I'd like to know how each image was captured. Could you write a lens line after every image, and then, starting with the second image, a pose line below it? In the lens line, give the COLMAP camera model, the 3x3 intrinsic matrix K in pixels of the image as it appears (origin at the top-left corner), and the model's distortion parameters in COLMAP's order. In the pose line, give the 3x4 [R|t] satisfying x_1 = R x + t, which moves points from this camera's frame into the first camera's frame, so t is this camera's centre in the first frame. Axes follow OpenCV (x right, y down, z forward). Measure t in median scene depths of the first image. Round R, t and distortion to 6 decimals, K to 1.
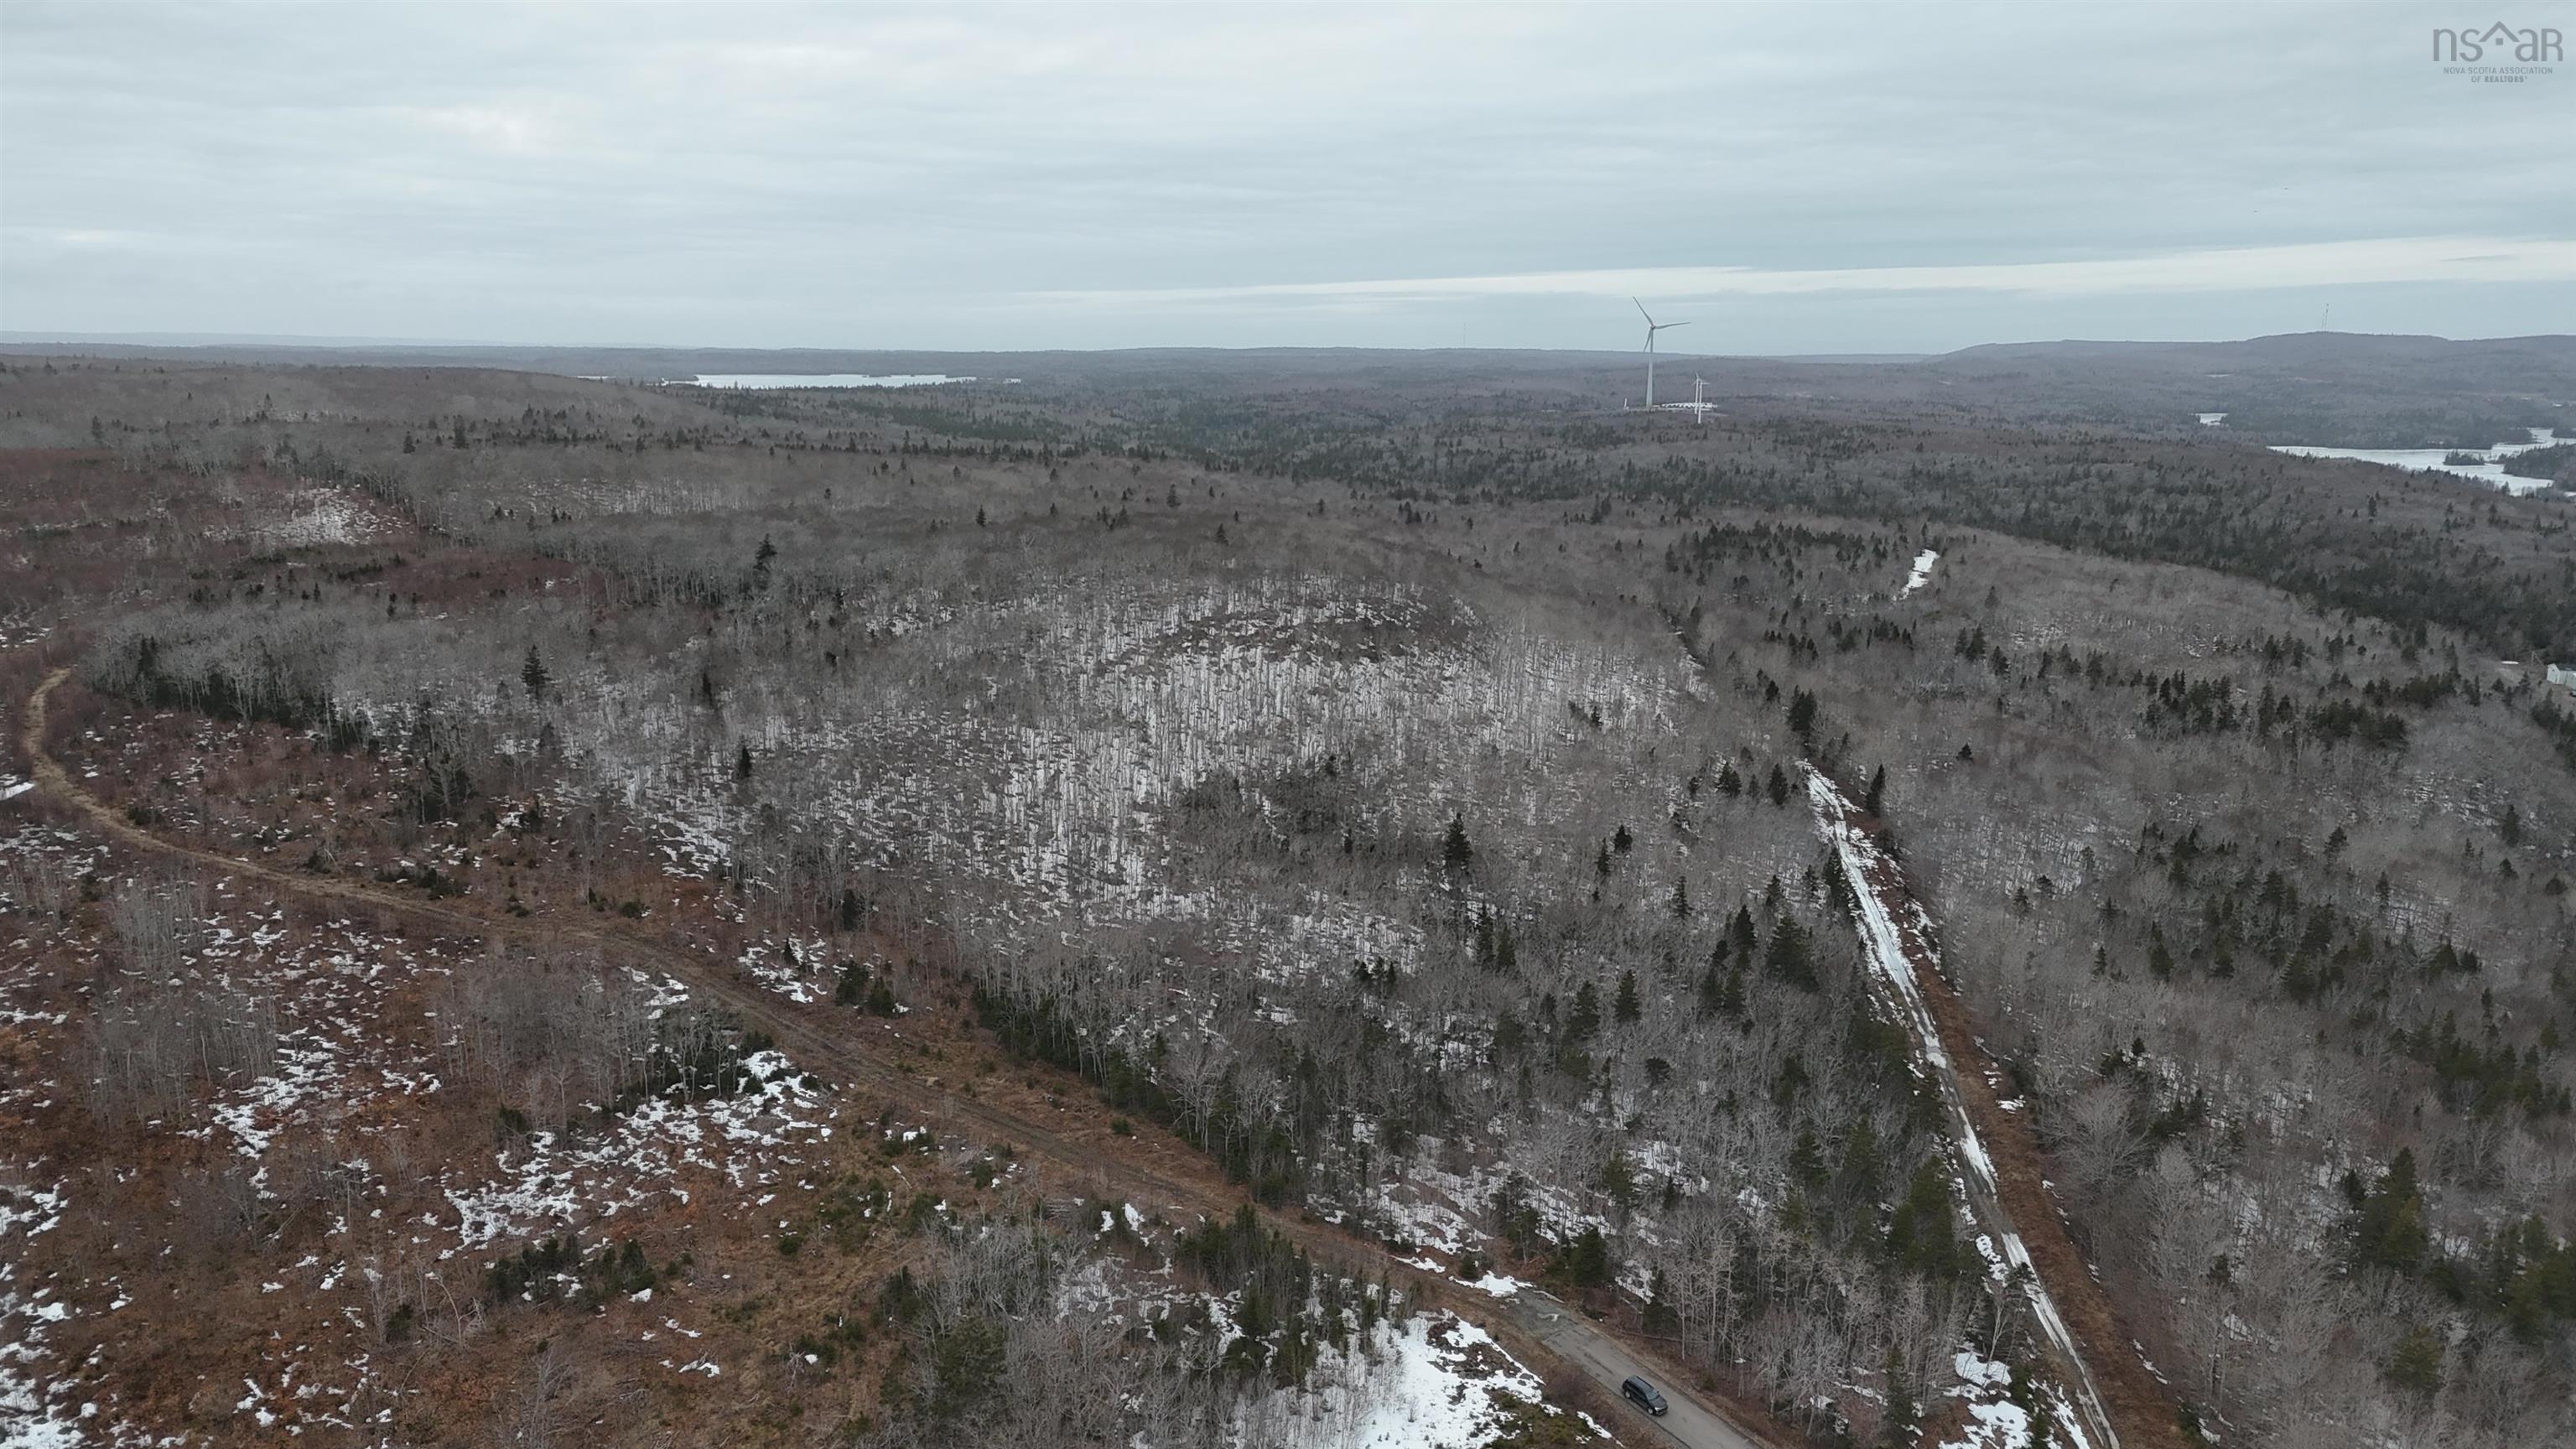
lens RADIAL K [[1872.3, 0, 1288.0], [0, 1872.3, 724.5], [0, 0, 1]] dist [0.092584, -0.097484]
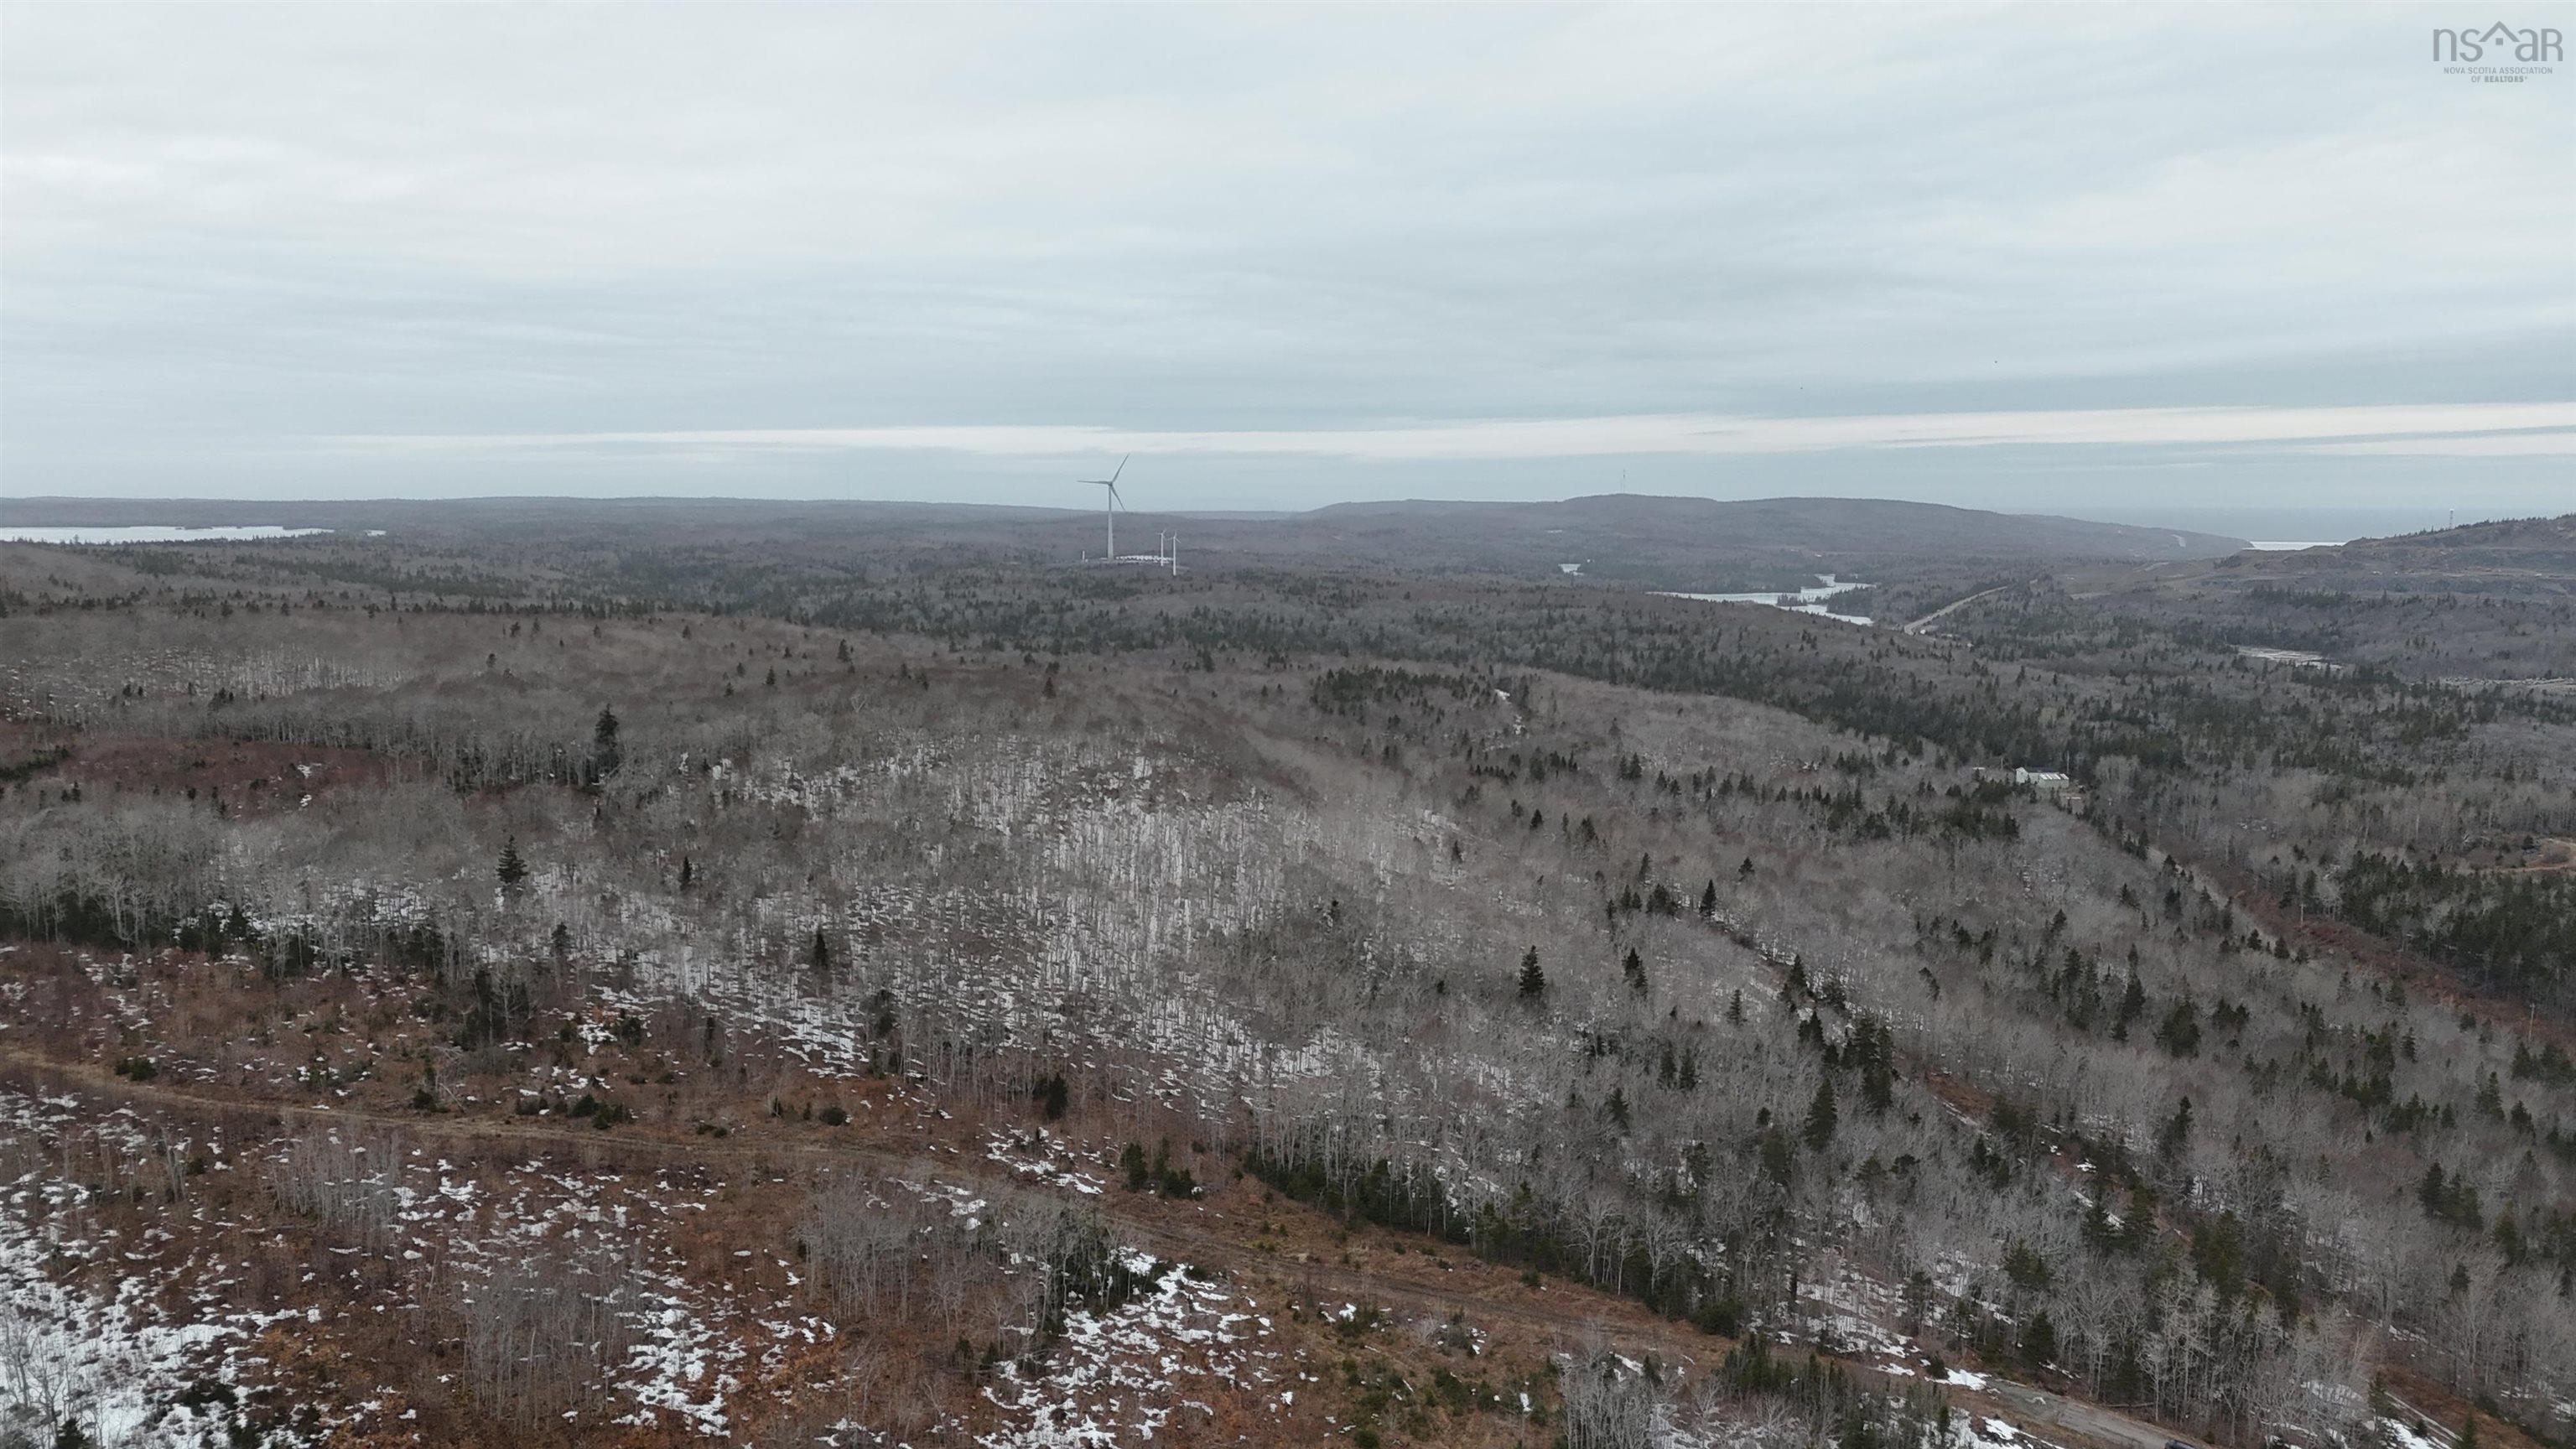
lens RADIAL K [[1854.4, 0, 1283.3], [0, 1854.4, 770.0], [0, 0, 1]] dist [0.106506, -0.099268]
pose [[0.946942, -0.043322, 0.318471, -0.101914], [0.060611, 0.997166, -0.044575, -0.003552], [-0.315637, 0.061513, 0.946884, 0.017485]]
